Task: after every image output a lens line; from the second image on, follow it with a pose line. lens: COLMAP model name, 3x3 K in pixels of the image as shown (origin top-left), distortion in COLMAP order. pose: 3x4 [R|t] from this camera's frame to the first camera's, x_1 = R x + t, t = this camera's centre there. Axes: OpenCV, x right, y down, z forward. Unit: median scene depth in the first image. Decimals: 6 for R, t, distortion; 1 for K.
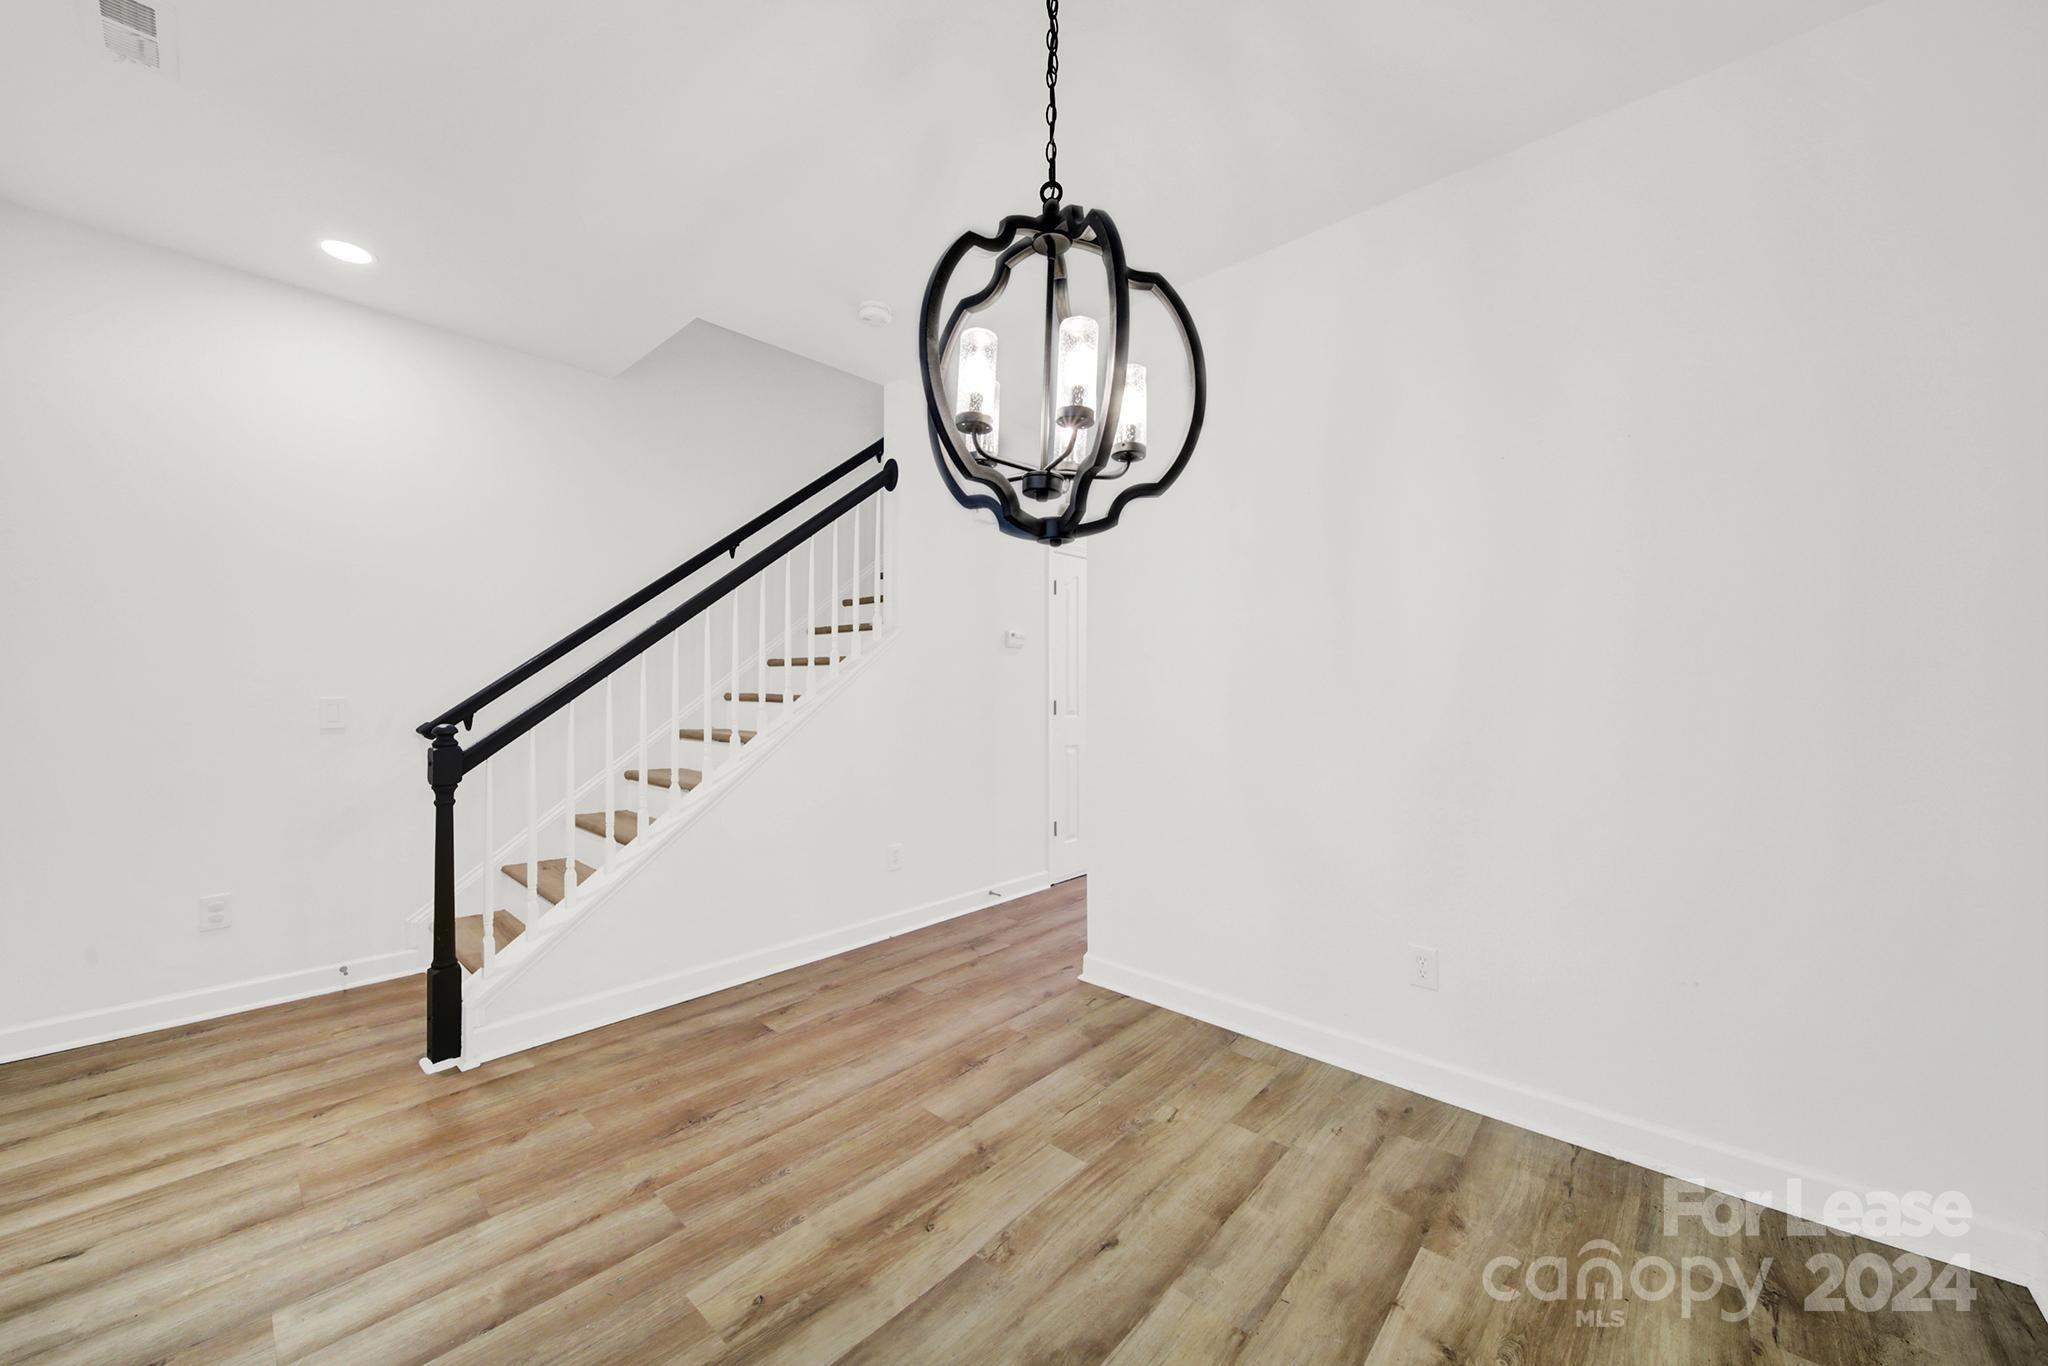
lens RADIAL K [[751.6, 0, 1005.9], [0, 751.6, 683.1], [0, 0, 1]] dist [0.001064, -0.001233]
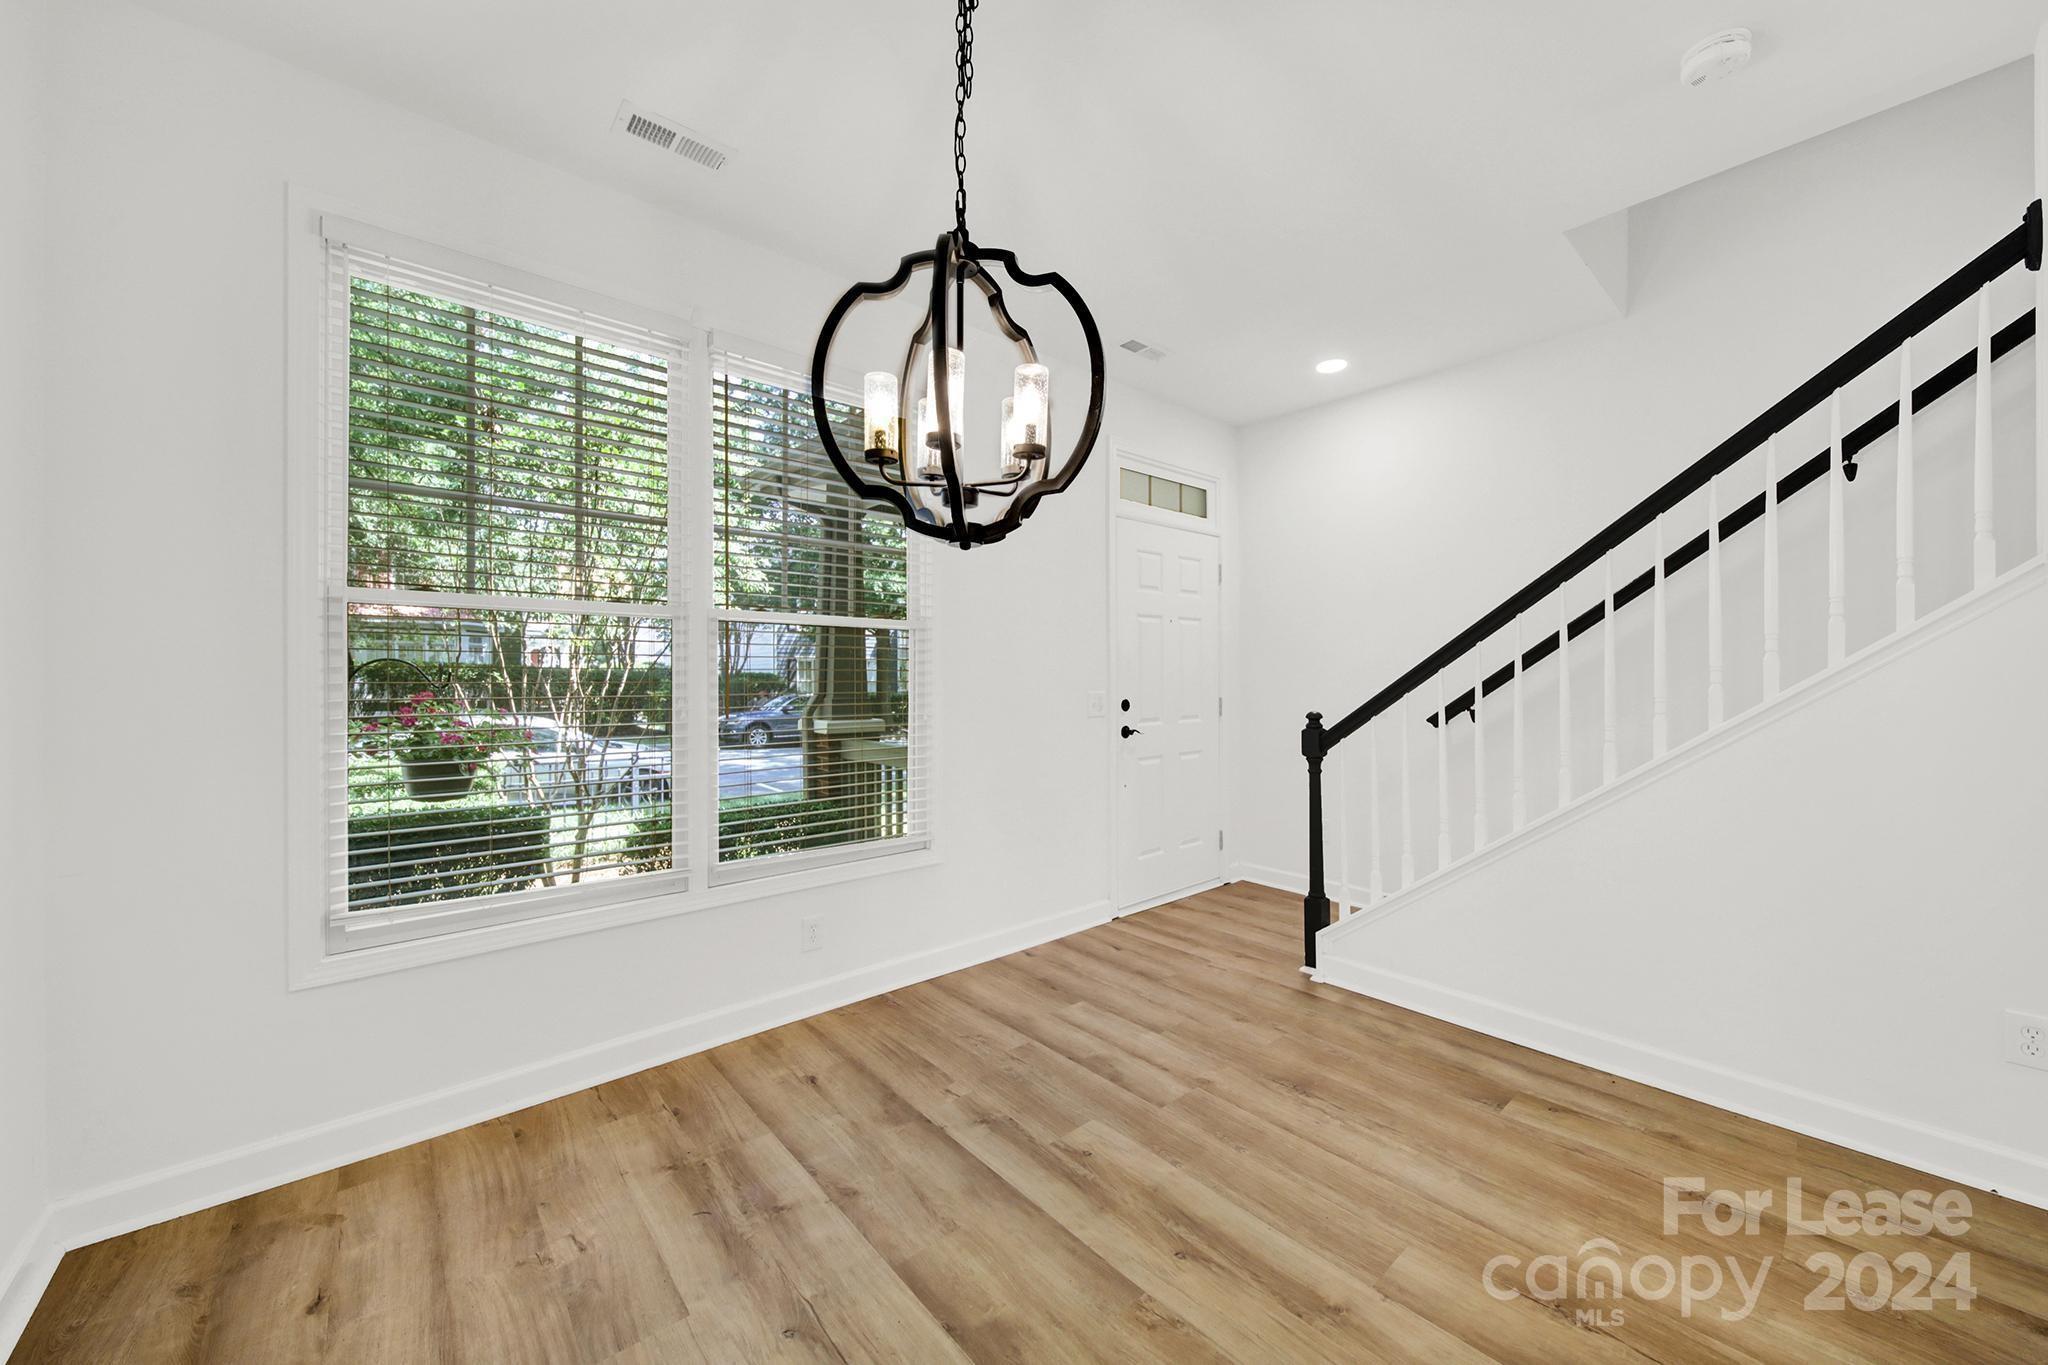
lens RADIAL K [[751.6, 0, 1021.2], [0, 751.6, 680.5], [0, 0, 1]] dist [0.001064, -0.001233]
pose [[-0.115354, -0.005434, -0.993310, 0.709842], [0.006776, 0.999957, -0.006258, 0.008314], [0.993301, -0.007452, -0.115312, 0.756743]]
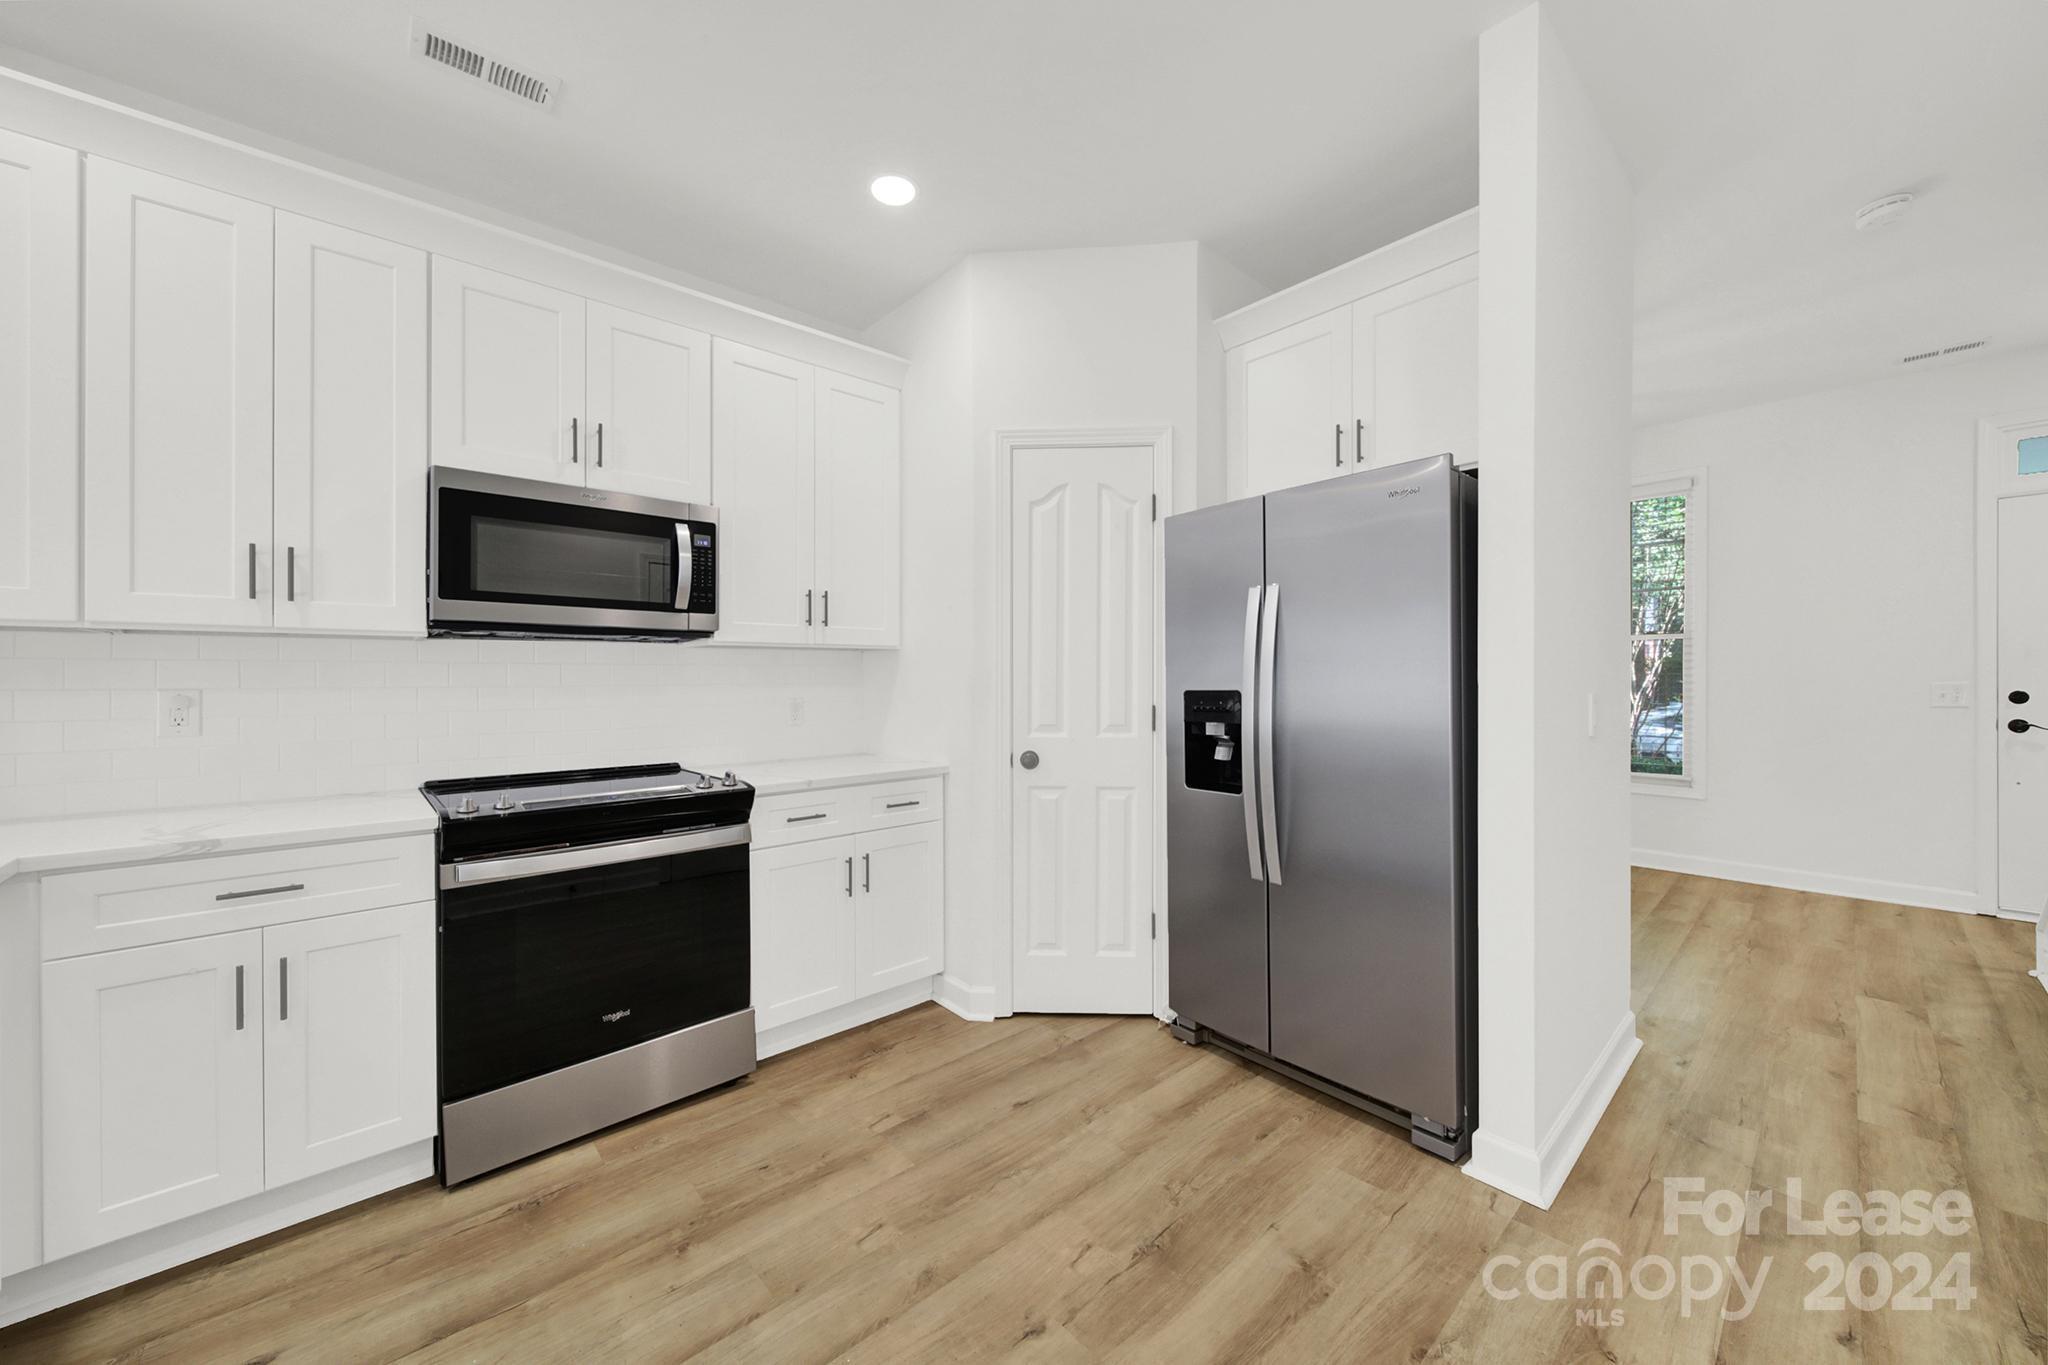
lens RADIAL K [[751.6, 0, 1011.2], [0, 751.6, 675.2], [0, 0, 1]] dist [0.001064, -0.001233]
pose [[-0.995467, 0.000294, 0.095104, 1.037114], [-0.000195, 0.999987, -0.005128, 0.013018], [-0.095104, -0.005123, -0.995454, 2.818035]]
